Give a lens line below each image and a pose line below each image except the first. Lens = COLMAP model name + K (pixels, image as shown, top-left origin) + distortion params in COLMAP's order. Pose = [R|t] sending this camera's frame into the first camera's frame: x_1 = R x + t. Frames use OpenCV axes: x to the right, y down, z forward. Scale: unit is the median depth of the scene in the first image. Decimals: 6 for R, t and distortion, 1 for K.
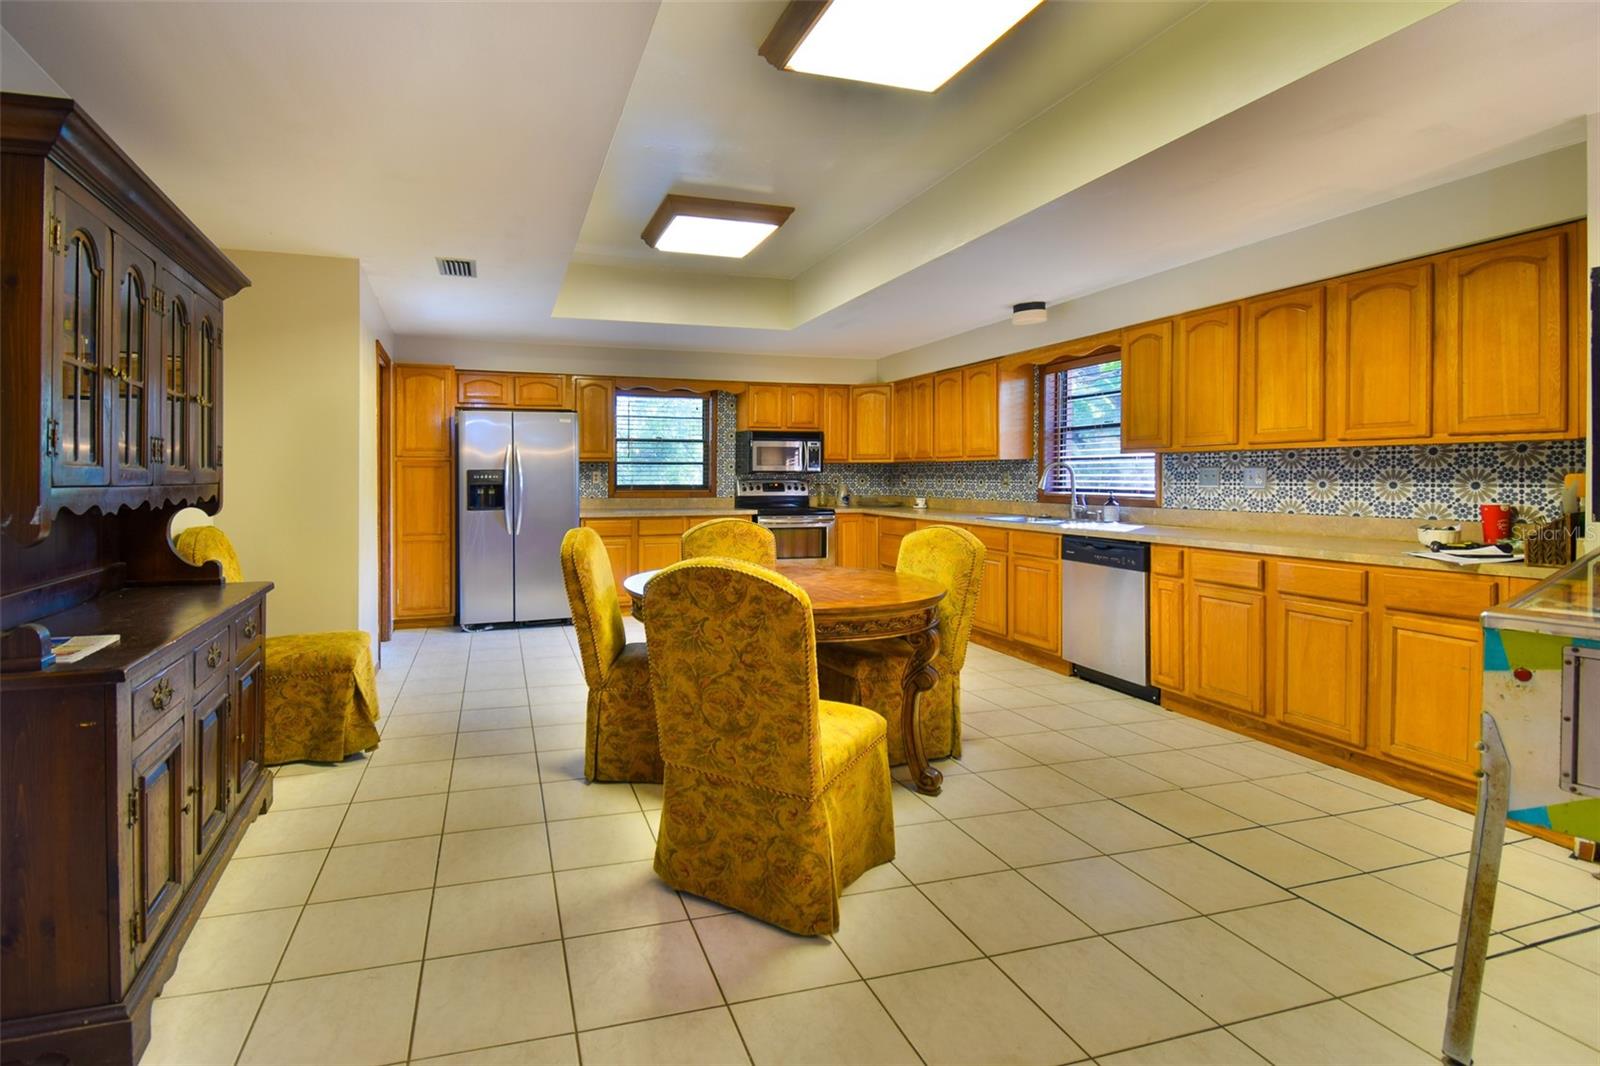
lens RADIAL K [[860.9, 0, 768.8], [0, 860.9, 481.5], [0, 0, 1]] dist [-0.004360, -0.006810]
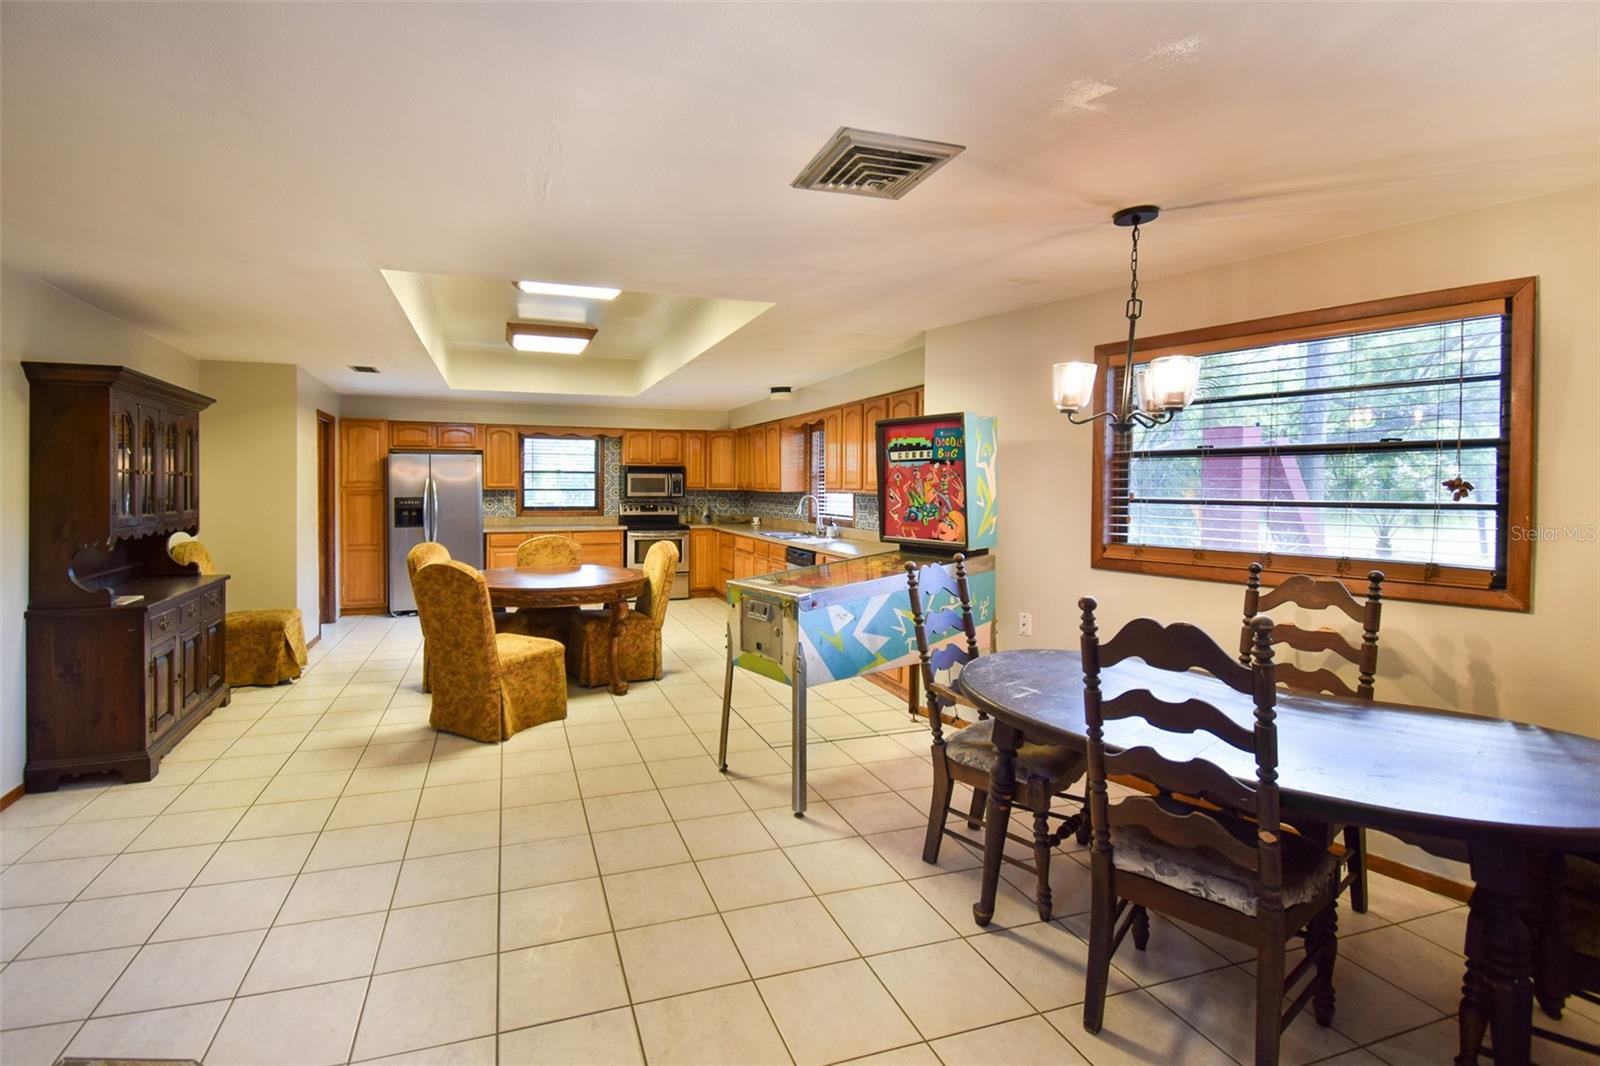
lens RADIAL K [[860.9, 0, 842.9], [0, 860.9, 495.9], [0, 0, 1]] dist [-0.004360, -0.006810]
pose [[0.998223, 0.003888, 0.059467, 0.369861], [-0.004425, 0.999951, 0.008891, -0.041682], [-0.059430, -0.009139, 0.998191, -0.532816]]
